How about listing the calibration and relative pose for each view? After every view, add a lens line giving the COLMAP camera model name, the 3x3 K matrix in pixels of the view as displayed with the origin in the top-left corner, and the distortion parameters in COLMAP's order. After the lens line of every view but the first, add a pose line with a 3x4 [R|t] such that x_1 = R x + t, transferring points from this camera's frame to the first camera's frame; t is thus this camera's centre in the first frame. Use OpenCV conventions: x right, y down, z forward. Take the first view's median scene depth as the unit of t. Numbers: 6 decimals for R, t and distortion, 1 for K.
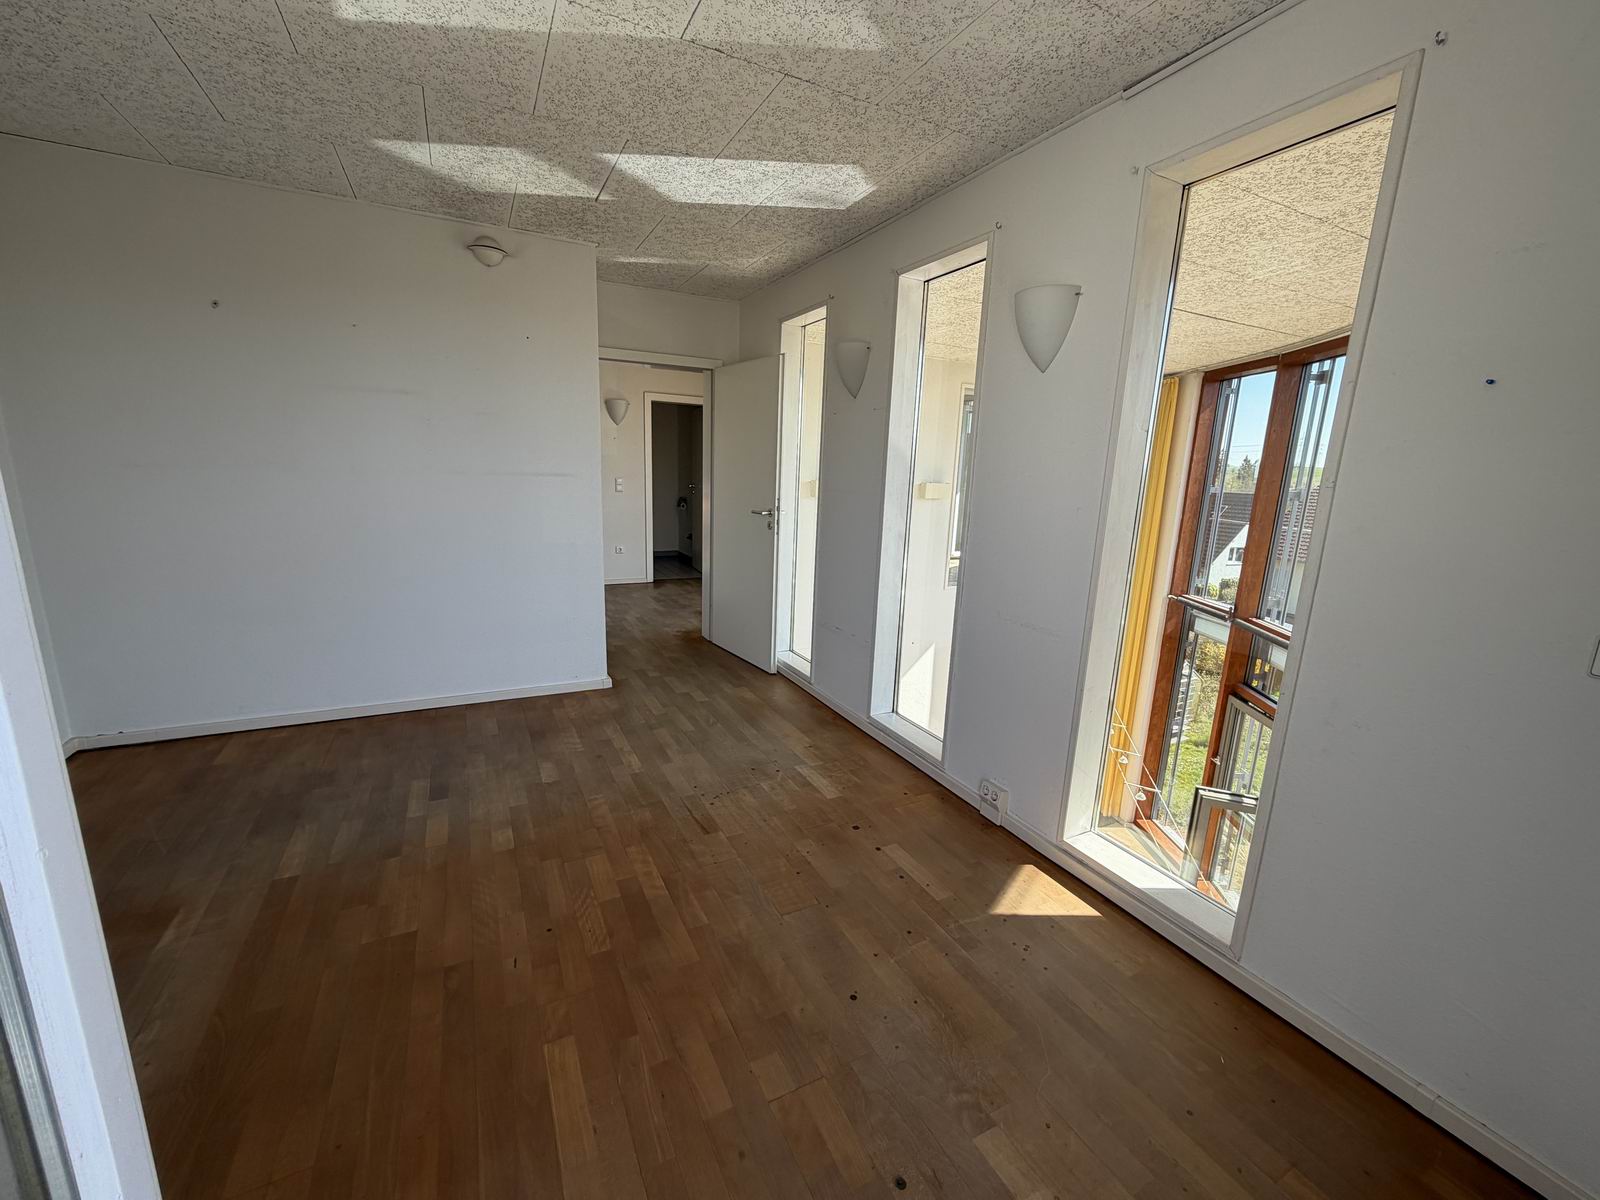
lens RADIAL K [[635.8, 0, 800.0], [0, 635.8, 600.0], [0, 0, 1]] dist [0.000100, 0.000169]
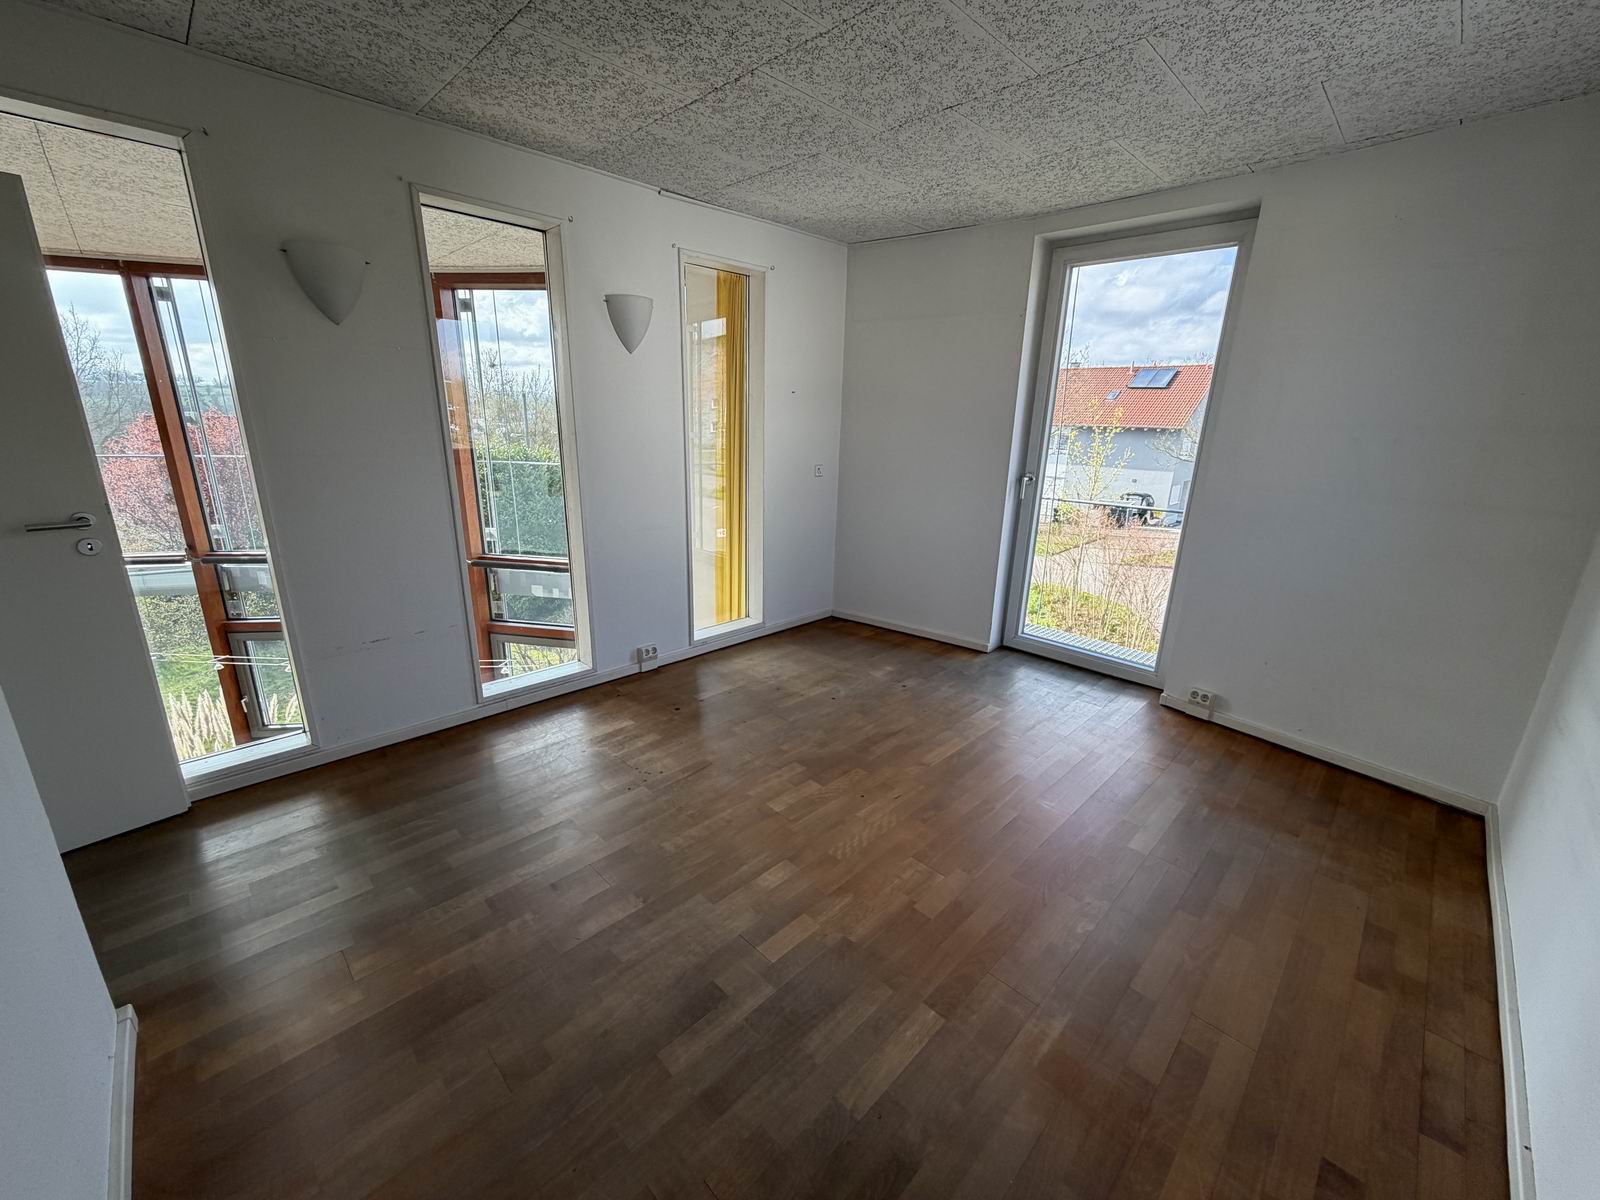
lens RADIAL K [[635.8, 0, 800.0], [0, 635.8, 600.0], [0, 0, 1]] dist [0.000100, 0.000169]
pose [[-0.305162, -0.303811, 0.902538, -1.397037], [0.157816, 0.918507, 0.362546, -0.353910], [-0.939133, 0.253070, -0.232347, 1.295285]]
